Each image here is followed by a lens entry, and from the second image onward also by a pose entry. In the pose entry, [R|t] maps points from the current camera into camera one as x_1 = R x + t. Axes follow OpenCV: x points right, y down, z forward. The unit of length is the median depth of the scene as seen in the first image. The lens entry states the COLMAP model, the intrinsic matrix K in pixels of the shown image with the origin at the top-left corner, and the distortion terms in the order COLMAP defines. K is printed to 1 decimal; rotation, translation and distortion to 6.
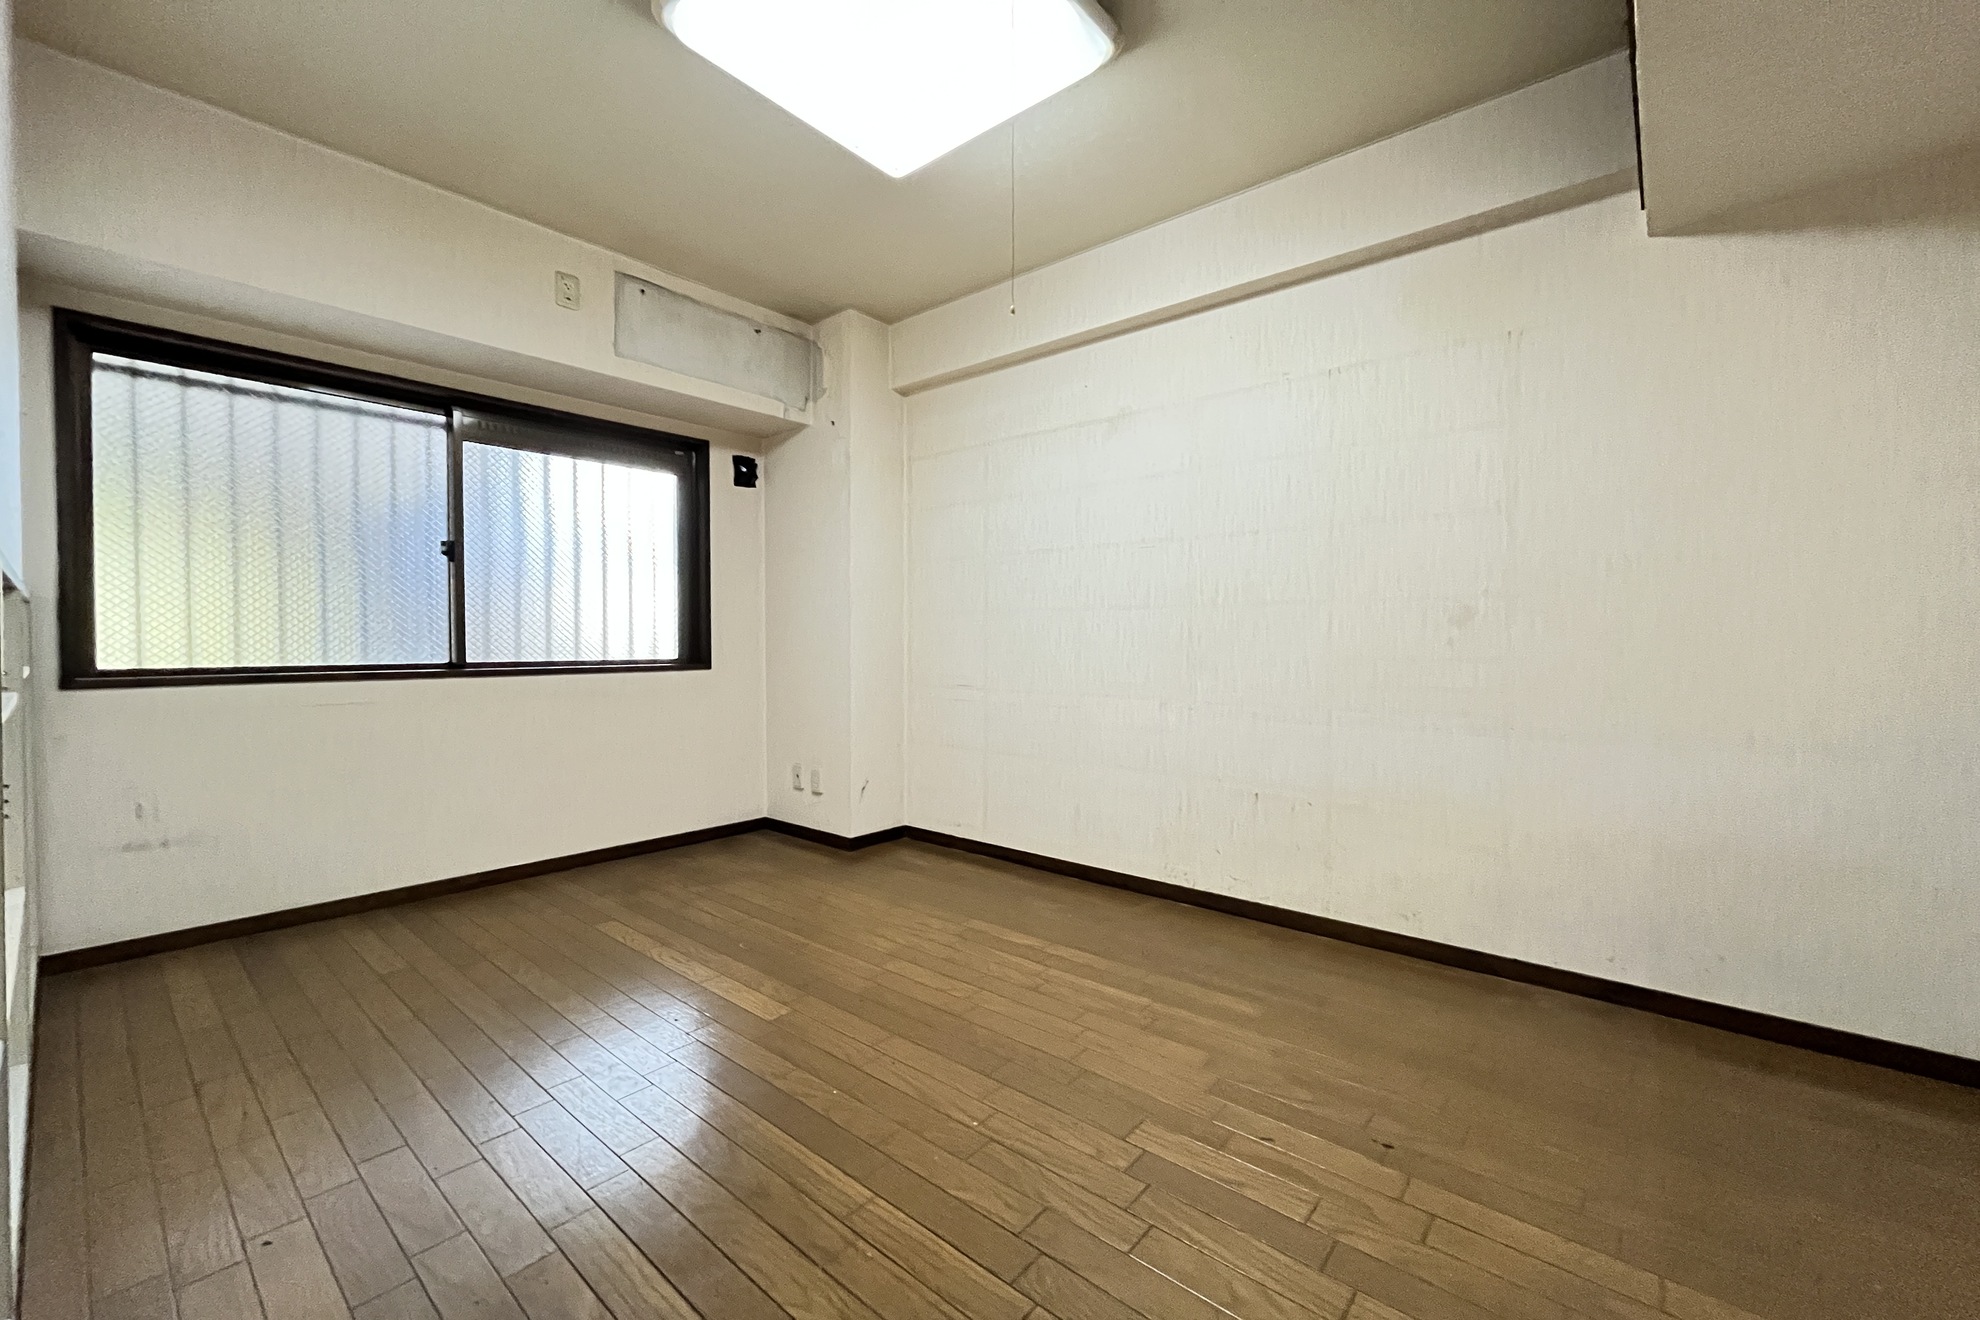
lens RADIAL K [[797.1, 0, 990.0], [0, 797.1, 660.0], [0, 0, 1]] dist [-0.001526, -0.000522]
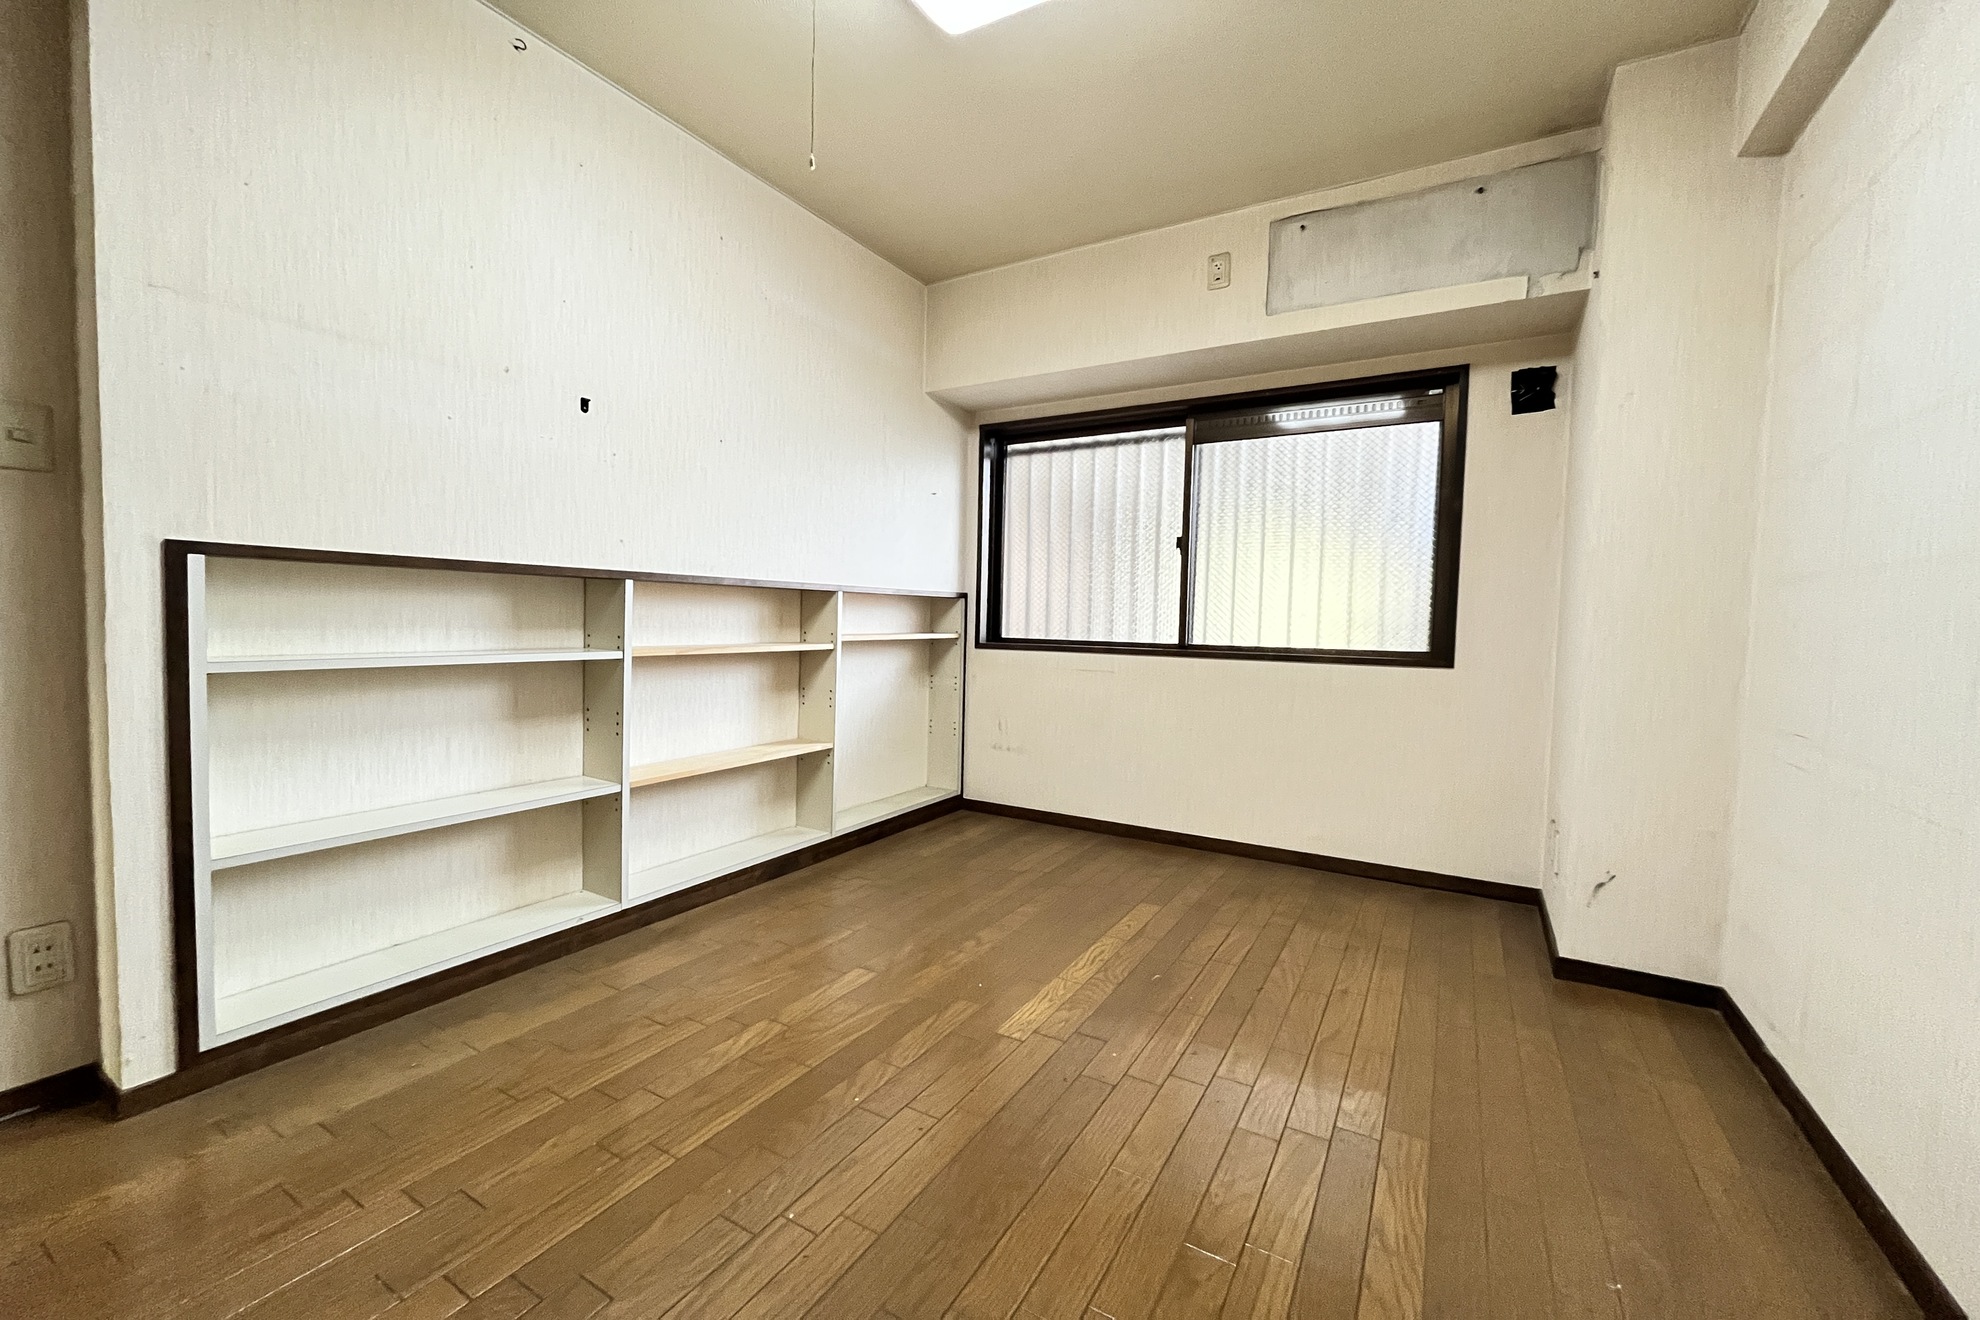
lens RADIAL K [[797.1, 0, 990.0], [0, 797.1, 660.0], [0, 0, 1]] dist [-0.001526, -0.000522]
pose [[0.170428, 0.053786, -0.983901, 0.400273], [-0.045340, 0.997880, 0.046696, -0.014348], [0.984326, 0.036652, 0.172505, 0.539983]]
